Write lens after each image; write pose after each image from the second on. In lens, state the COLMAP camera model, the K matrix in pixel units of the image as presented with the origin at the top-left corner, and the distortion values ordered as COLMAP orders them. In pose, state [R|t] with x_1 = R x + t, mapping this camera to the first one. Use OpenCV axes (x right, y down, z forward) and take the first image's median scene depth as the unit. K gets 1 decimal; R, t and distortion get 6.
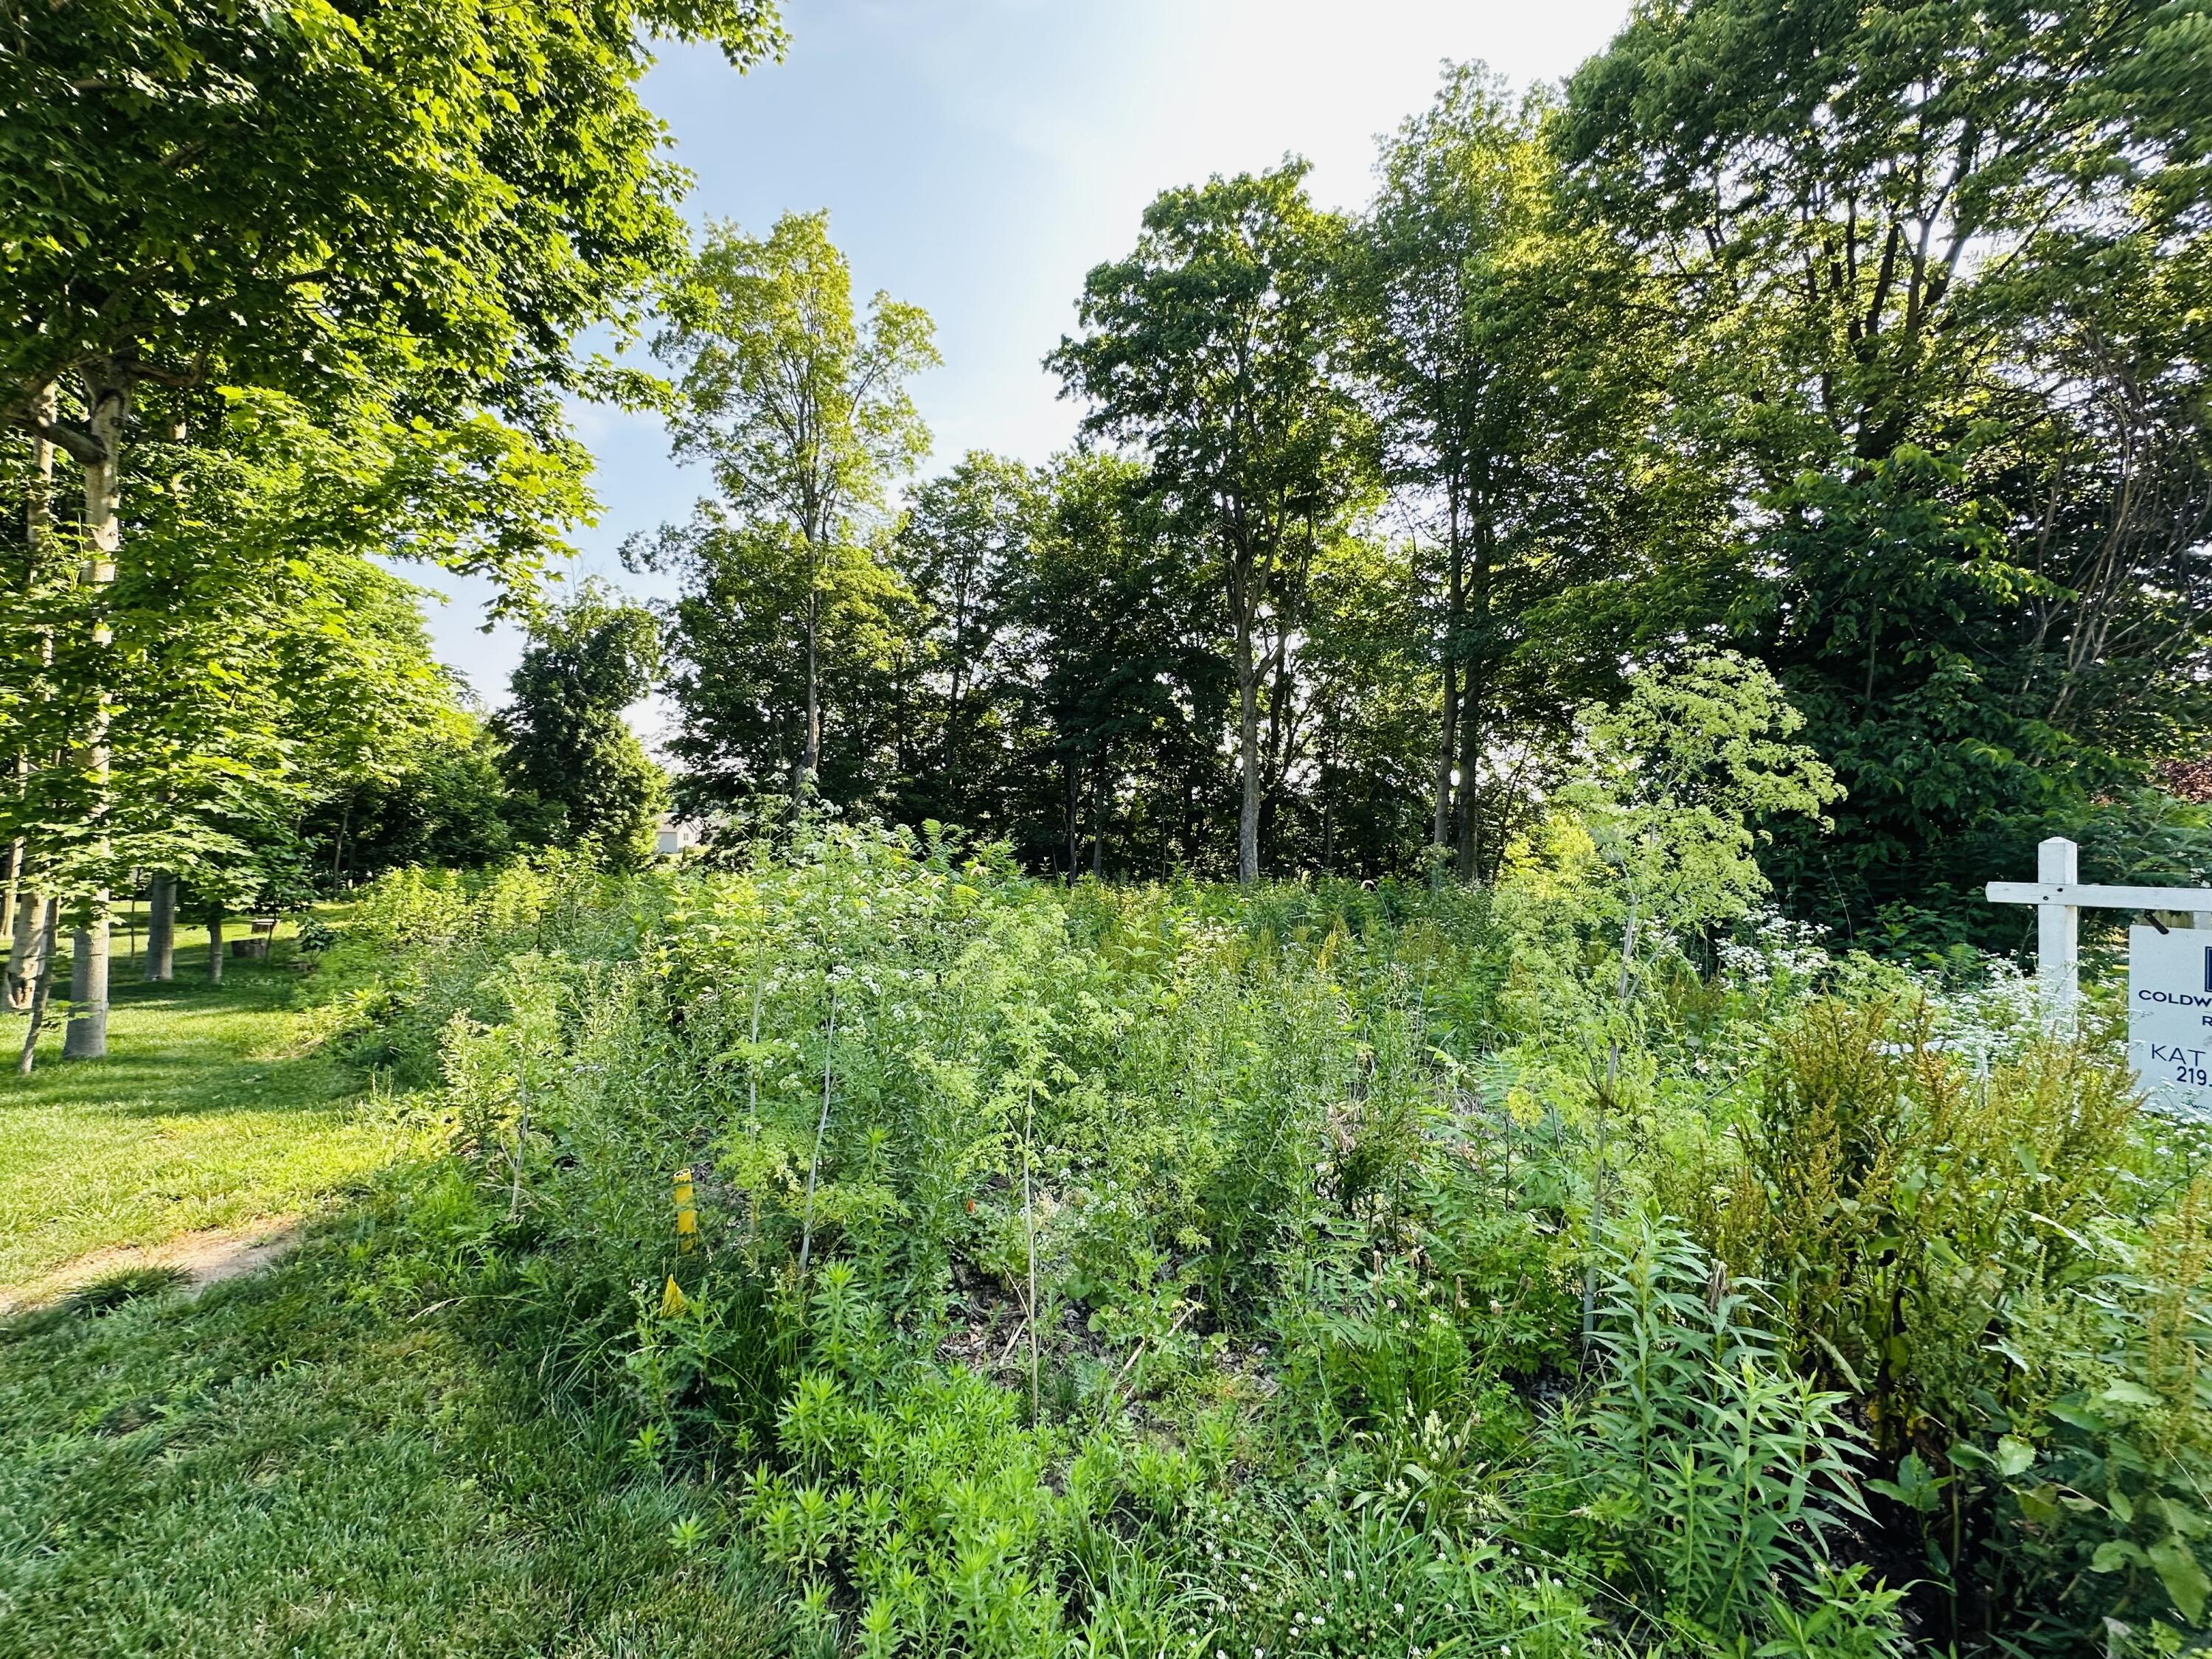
lens RADIAL K [[877.6, 0, 1106.0], [0, 877.6, 829.5], [0, 0, 1]] dist [-0.009008, 0.000268]
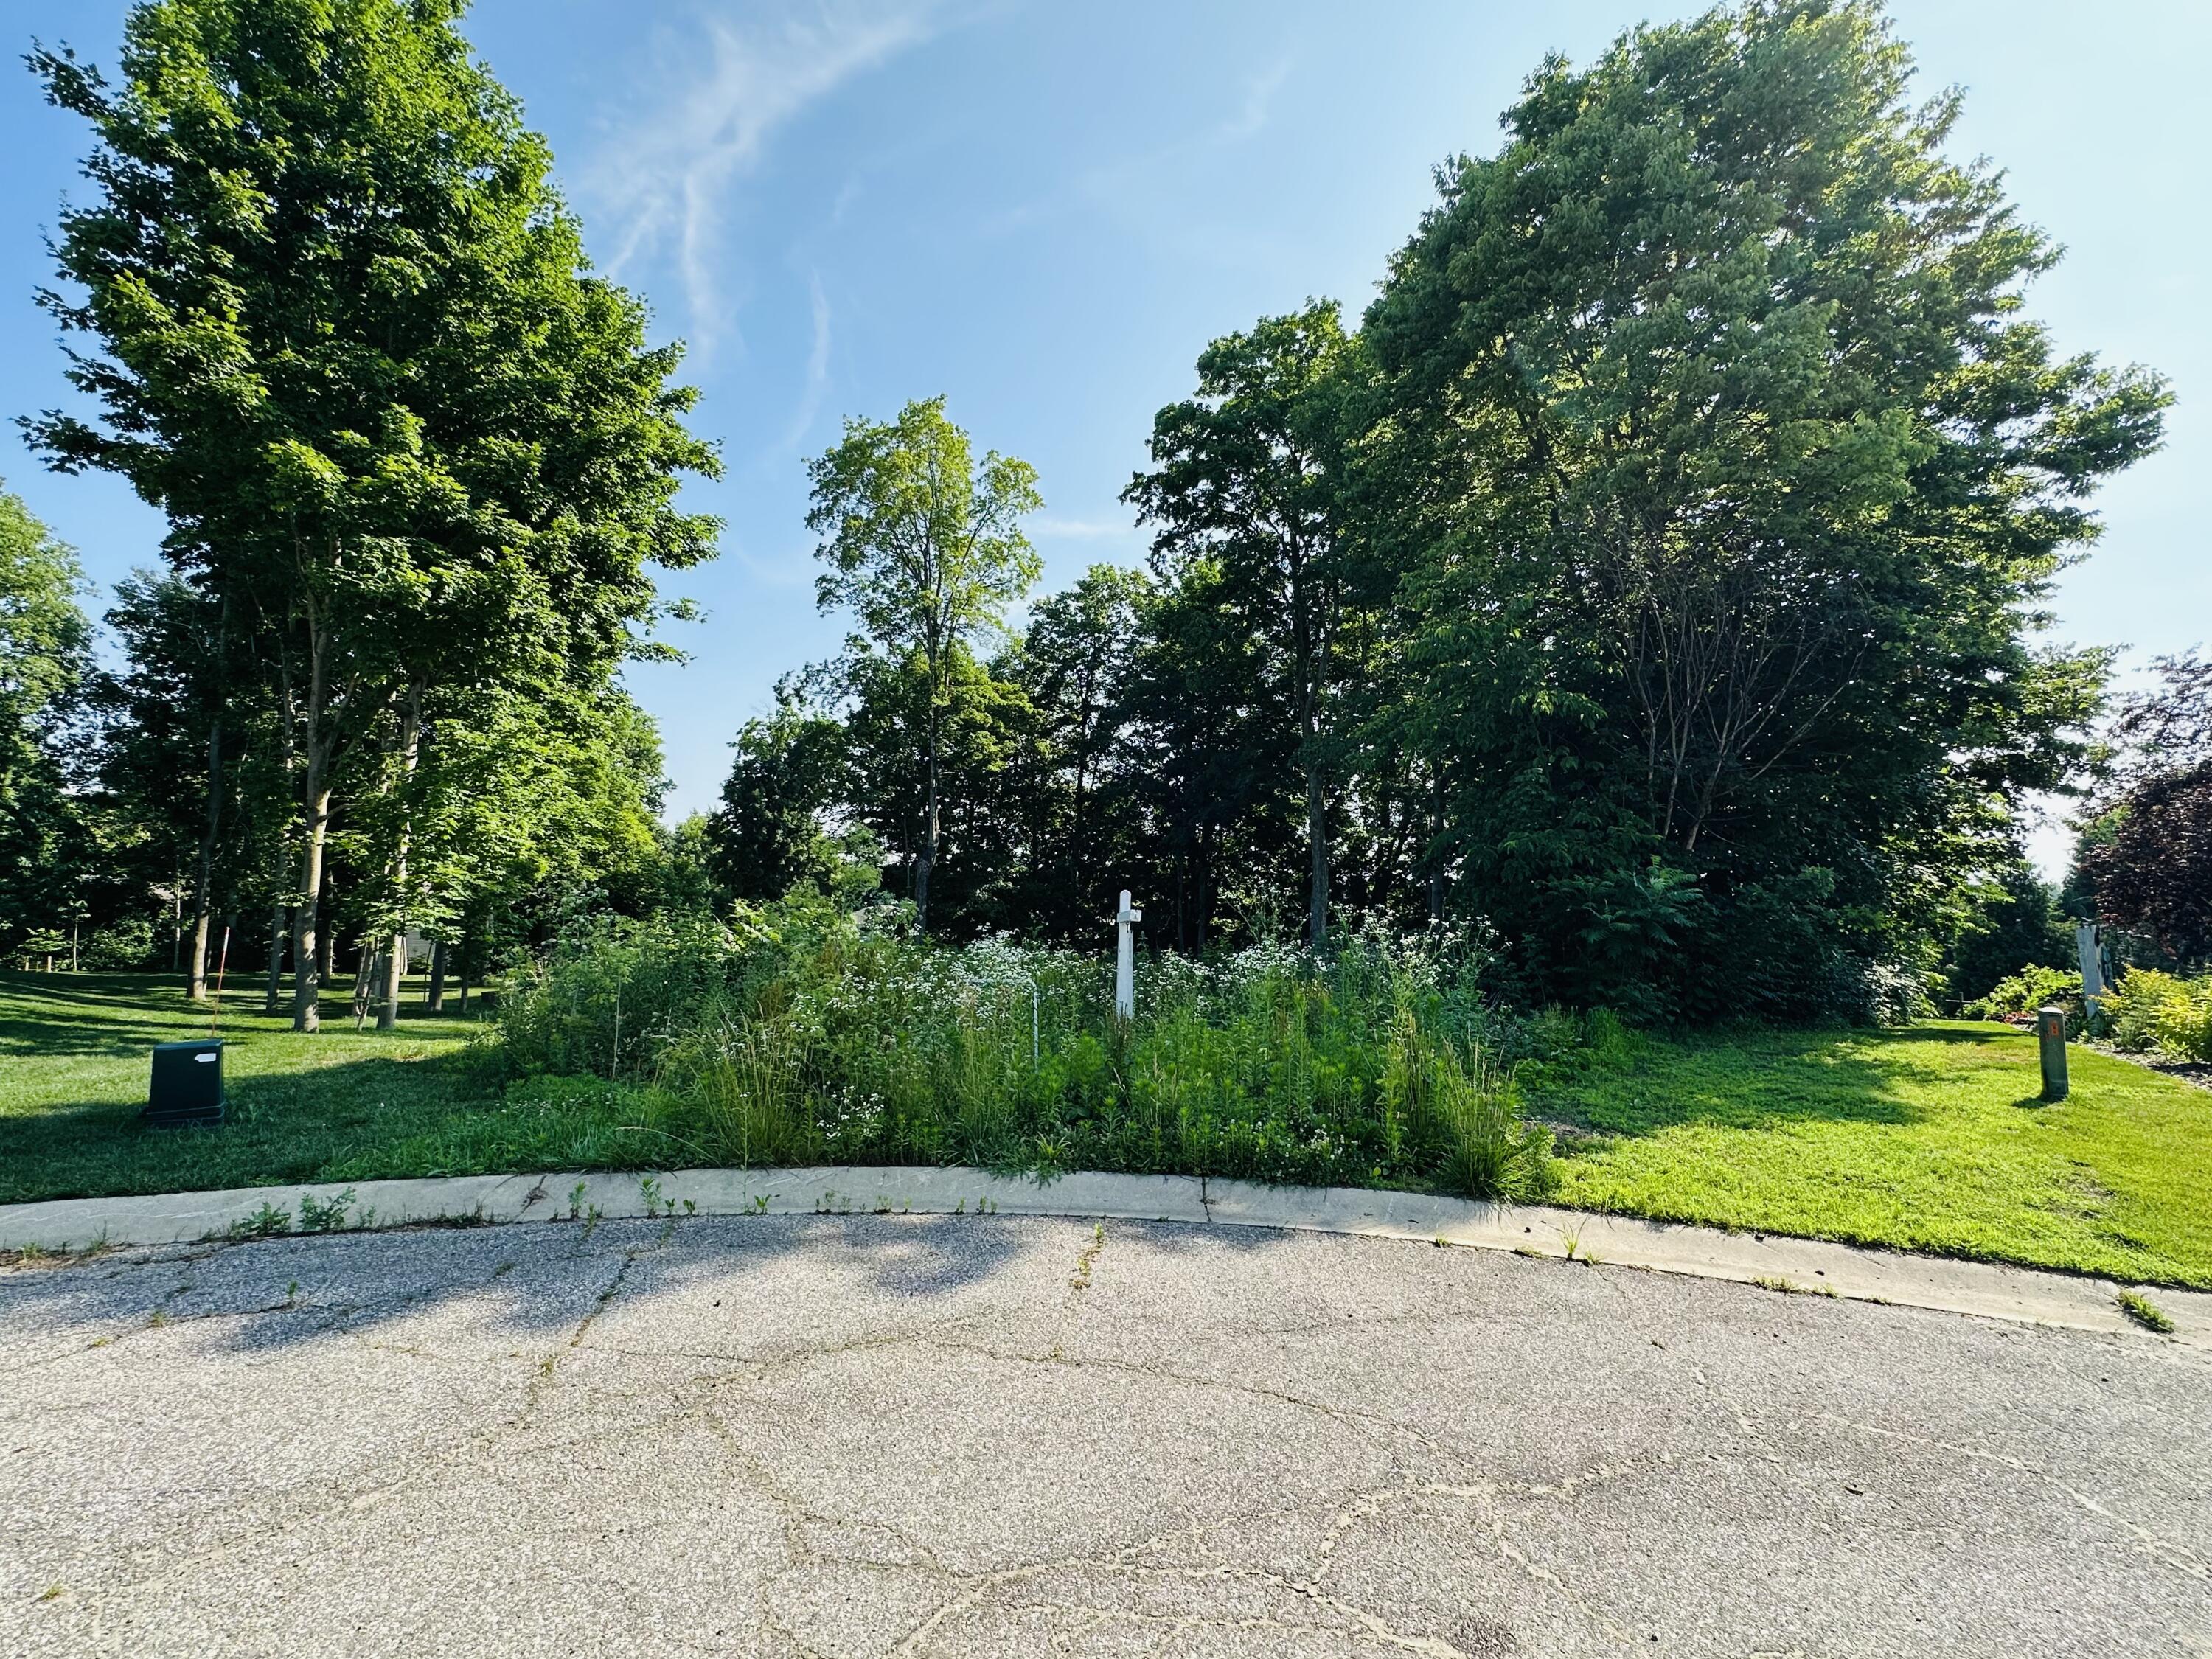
lens RADIAL K [[964.6, 0, 1120.1], [0, 964.6, 827.9], [0, 0, 1]] dist [-0.000222, -0.000038]
pose [[0.971806, -0.032623, -0.233516, 0.168945], [0.010084, 0.995226, -0.097074, 0.009192], [0.235568, 0.091983, 0.967495, -0.132372]]
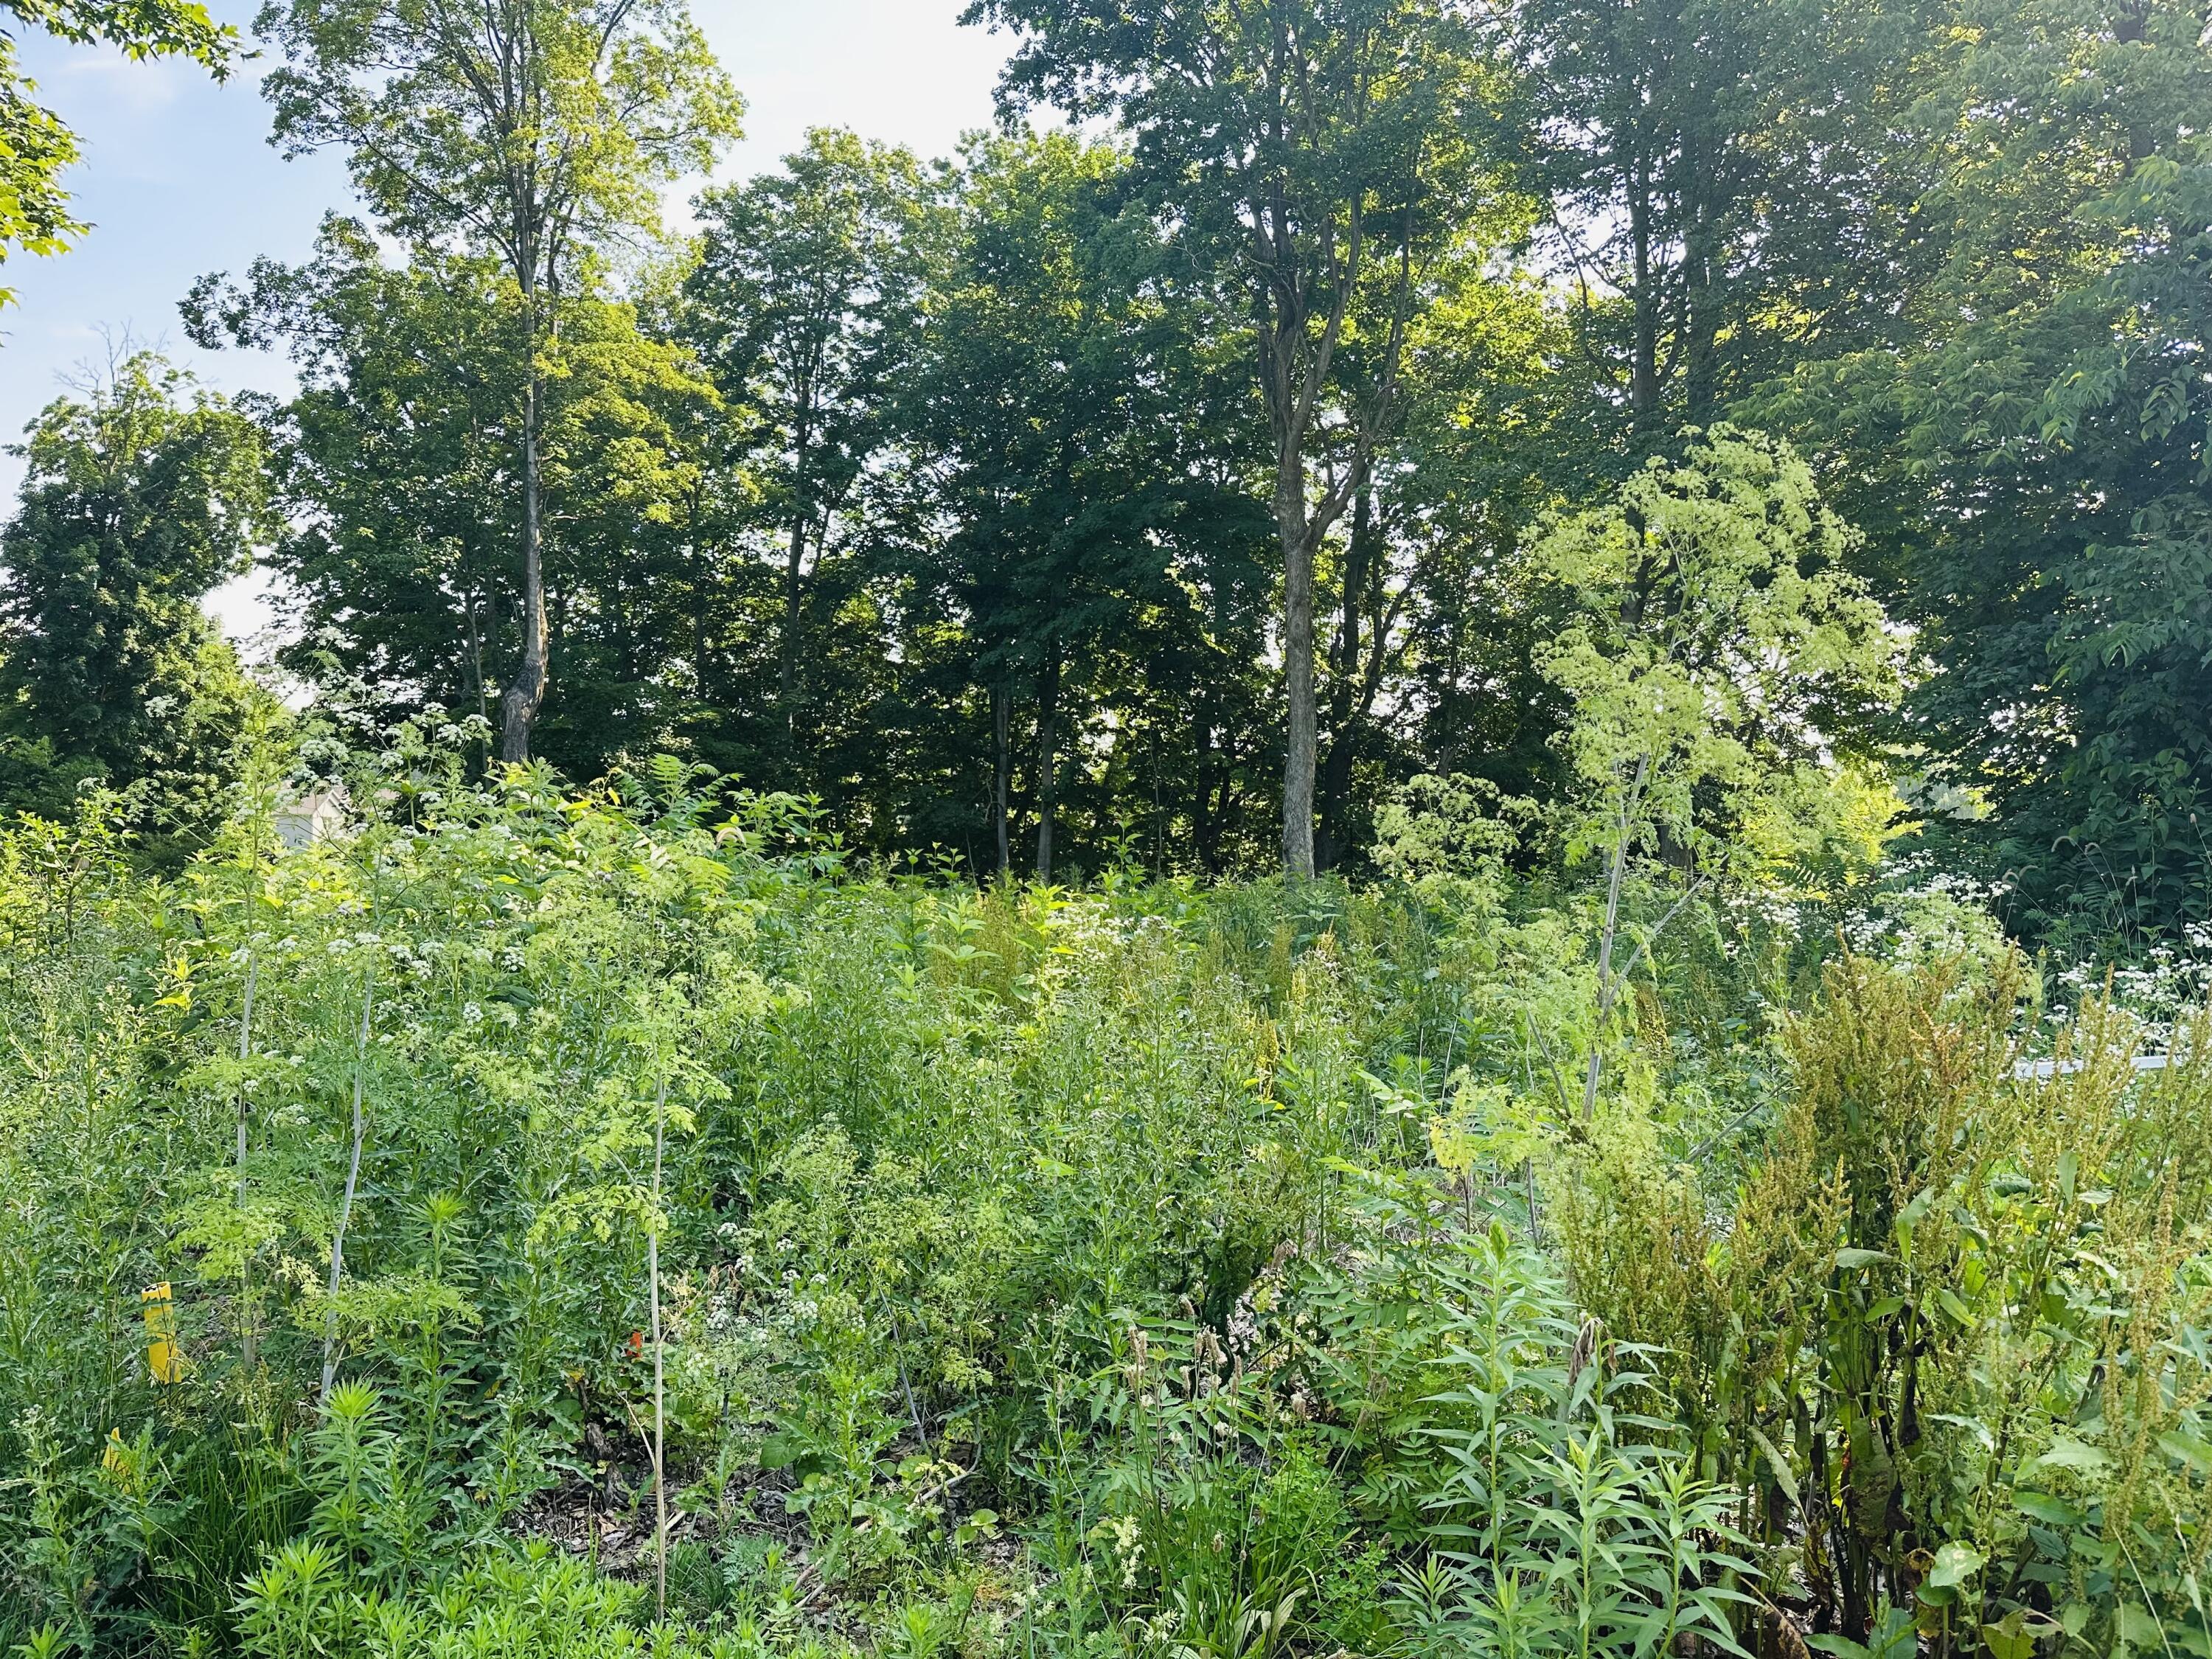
lens RADIAL K [[1532.6, 0, 1100.4], [0, 1532.6, 846.6], [0, 0, 1]] dist [0.066444, -0.094627]
pose [[0.999896, -0.005569, 0.013290, 0.013279], [0.005230, 0.999665, 0.025365, 0.004202], [-0.013427, -0.025293, 0.999590, -0.007773]]
